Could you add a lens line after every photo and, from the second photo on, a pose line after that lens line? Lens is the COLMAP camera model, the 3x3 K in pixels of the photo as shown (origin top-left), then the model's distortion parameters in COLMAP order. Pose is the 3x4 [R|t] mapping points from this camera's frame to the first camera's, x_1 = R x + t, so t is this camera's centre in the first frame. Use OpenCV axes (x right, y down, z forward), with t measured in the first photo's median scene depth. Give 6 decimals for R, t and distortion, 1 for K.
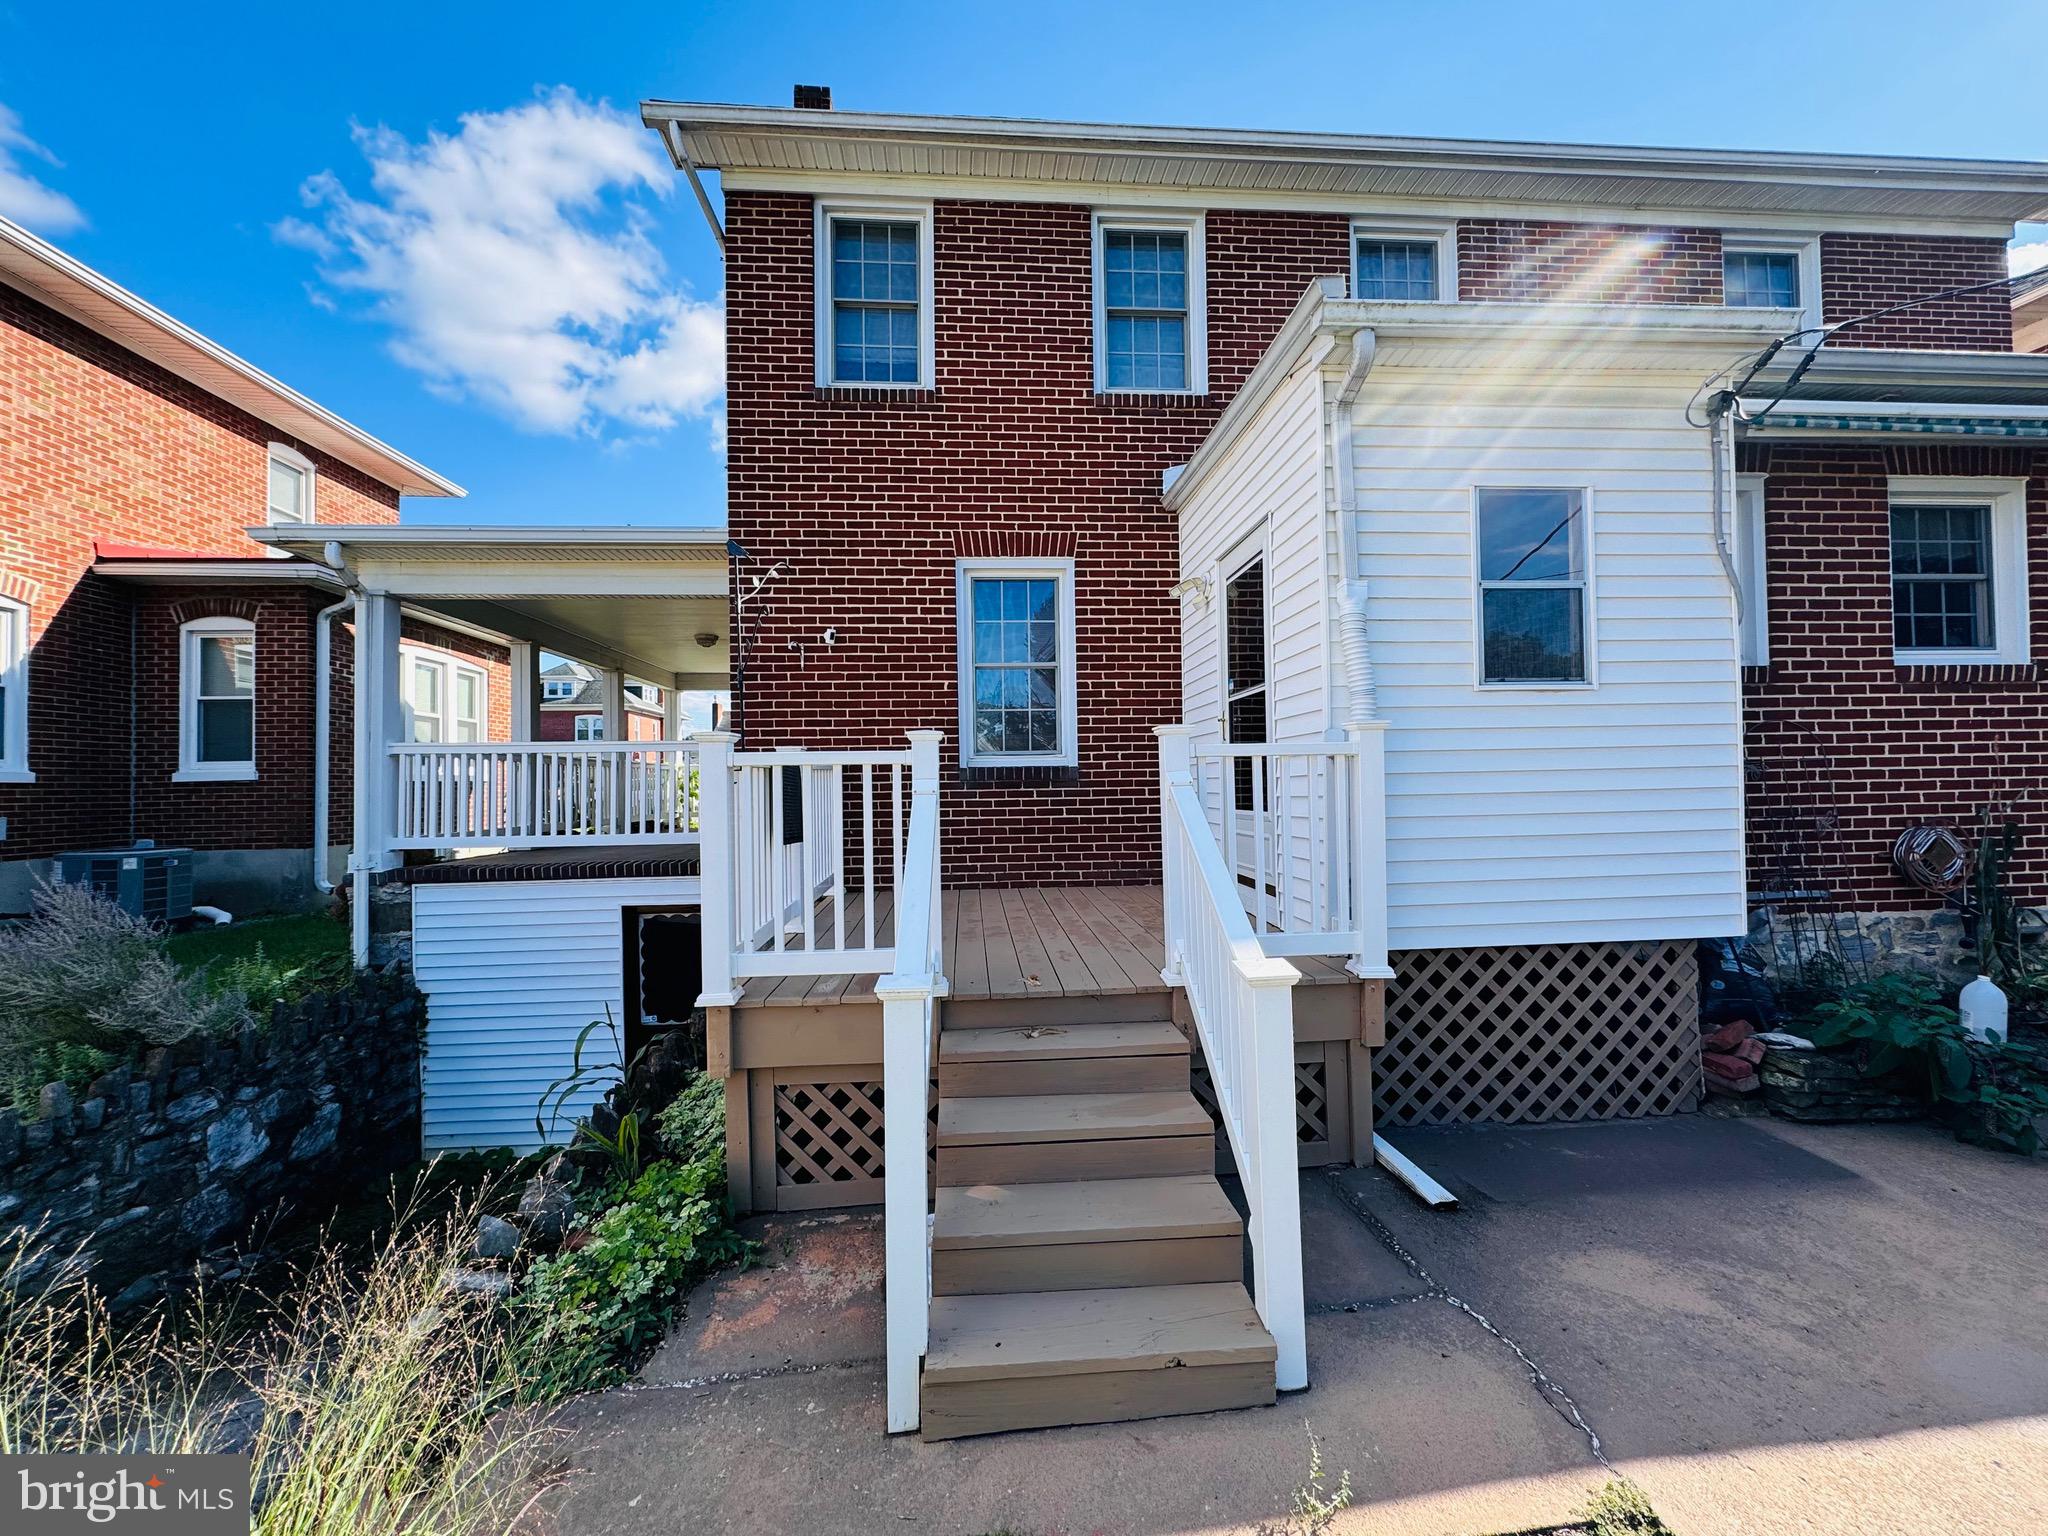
lens RADIAL K [[813.4, 0, 1031.8], [0, 813.4, 762.8], [0, 0, 1]] dist [-0.002975, 0.000029]
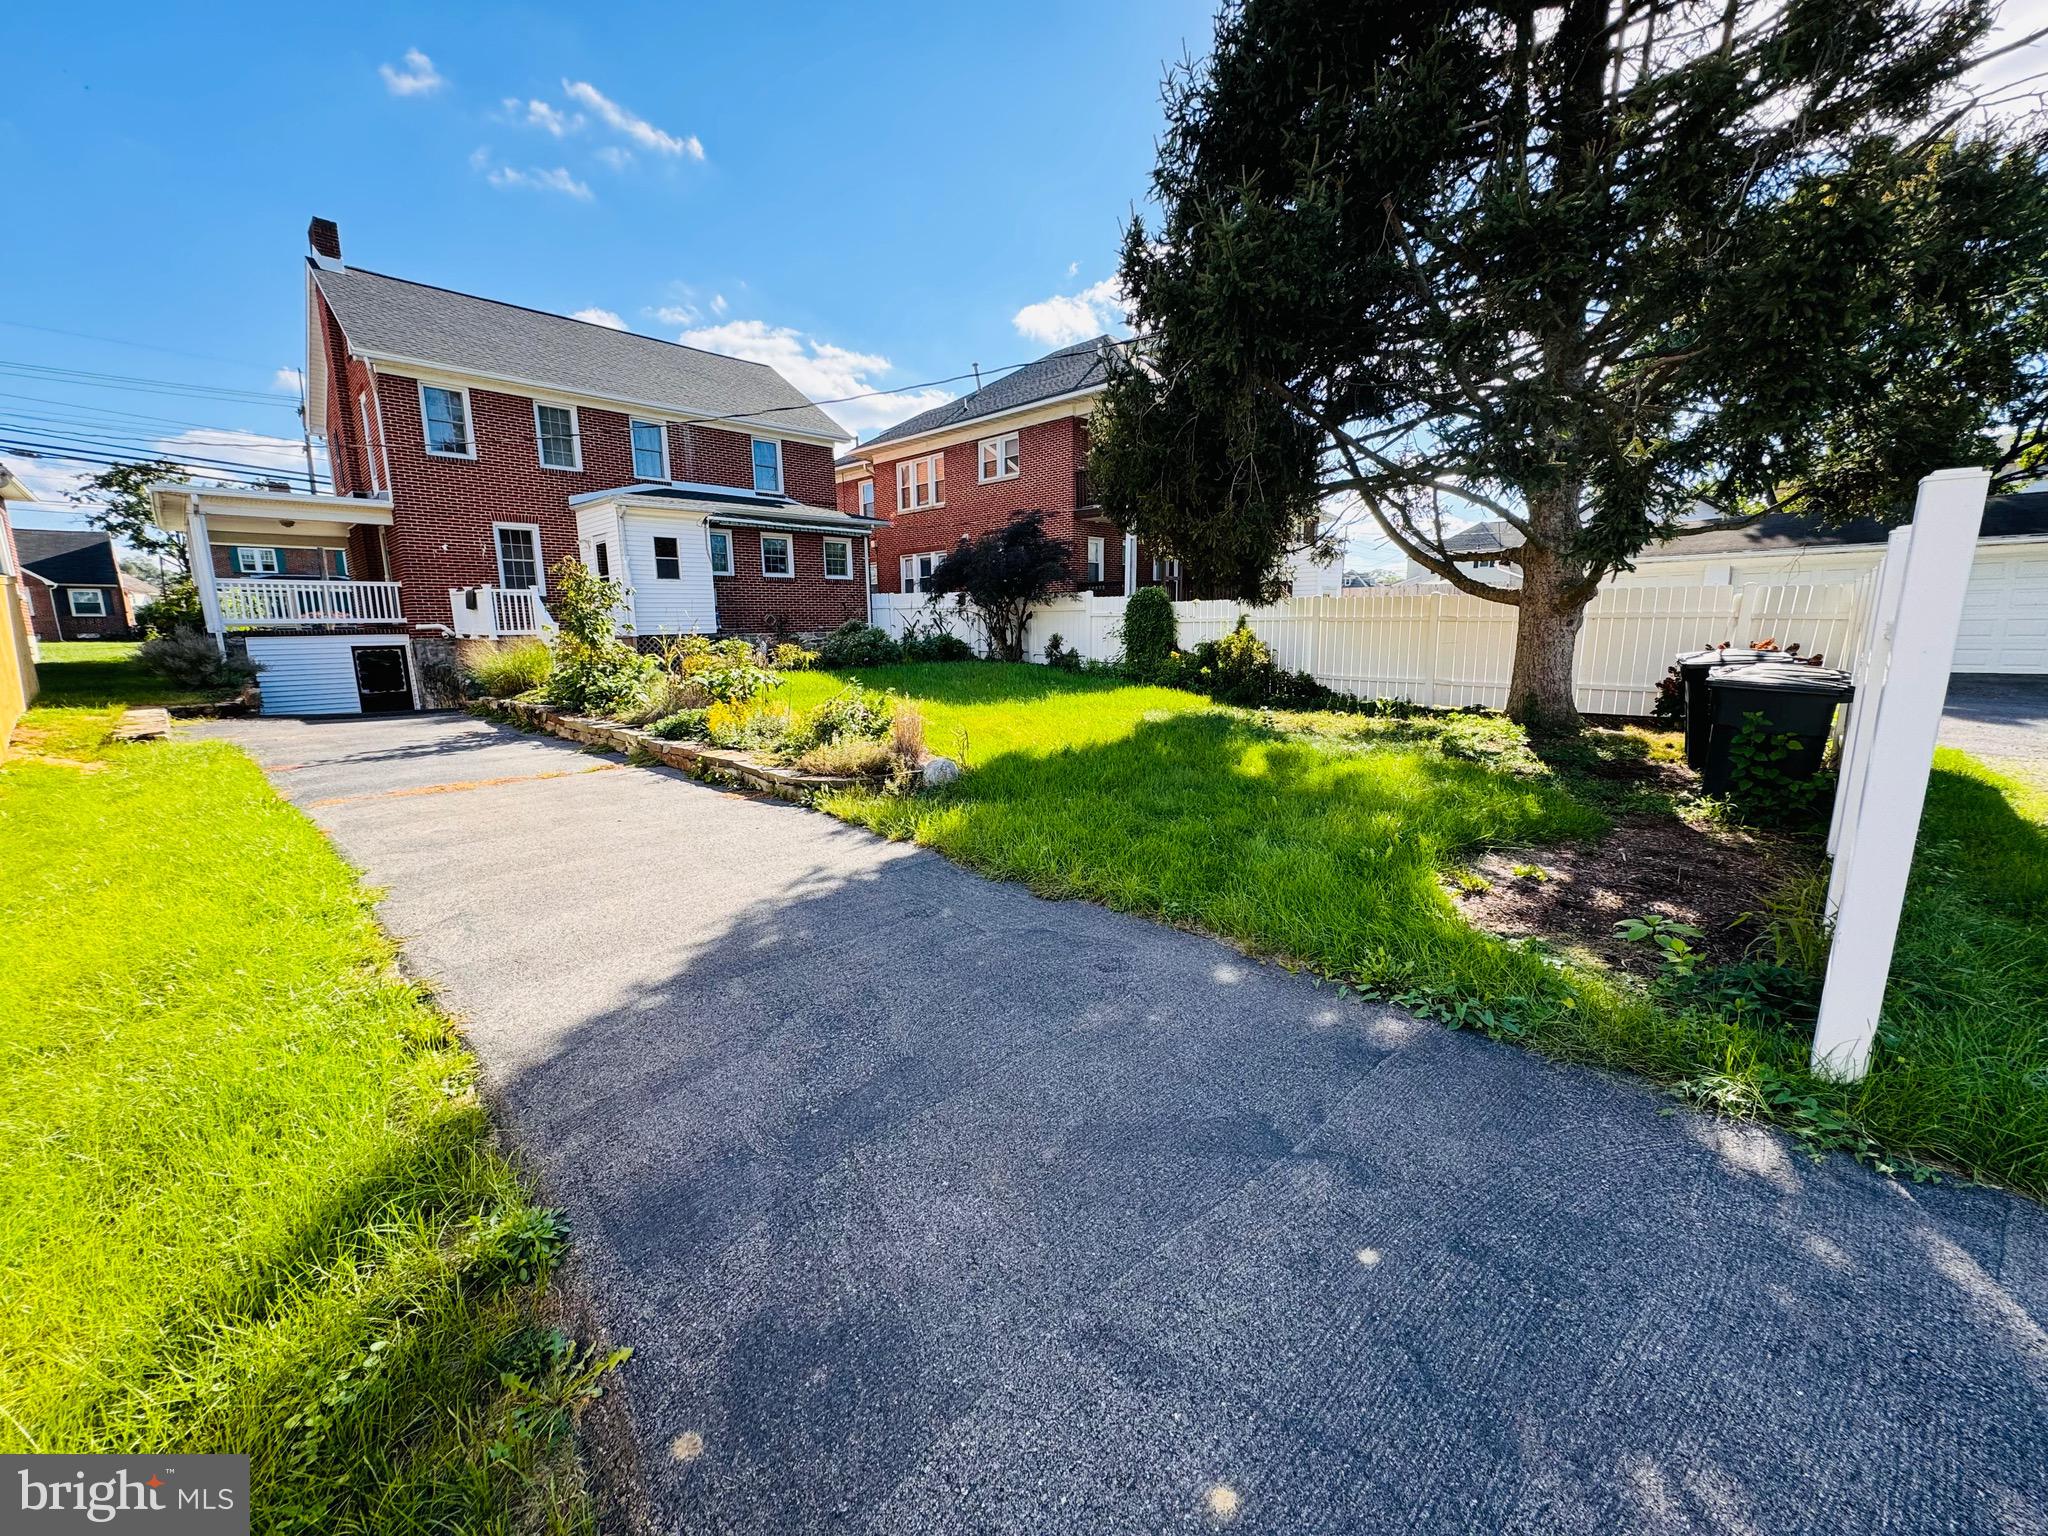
lens RADIAL K [[813.4, 0, 1029.0], [0, 813.4, 770.1], [0, 0, 1]] dist [-0.002975, 0.000029]
pose [[0.753271, -0.109183, 0.648584, -0.630885], [-0.016025, 0.982785, 0.184055, 0.057214], [-0.657515, -0.149037, 0.738554, -2.556005]]
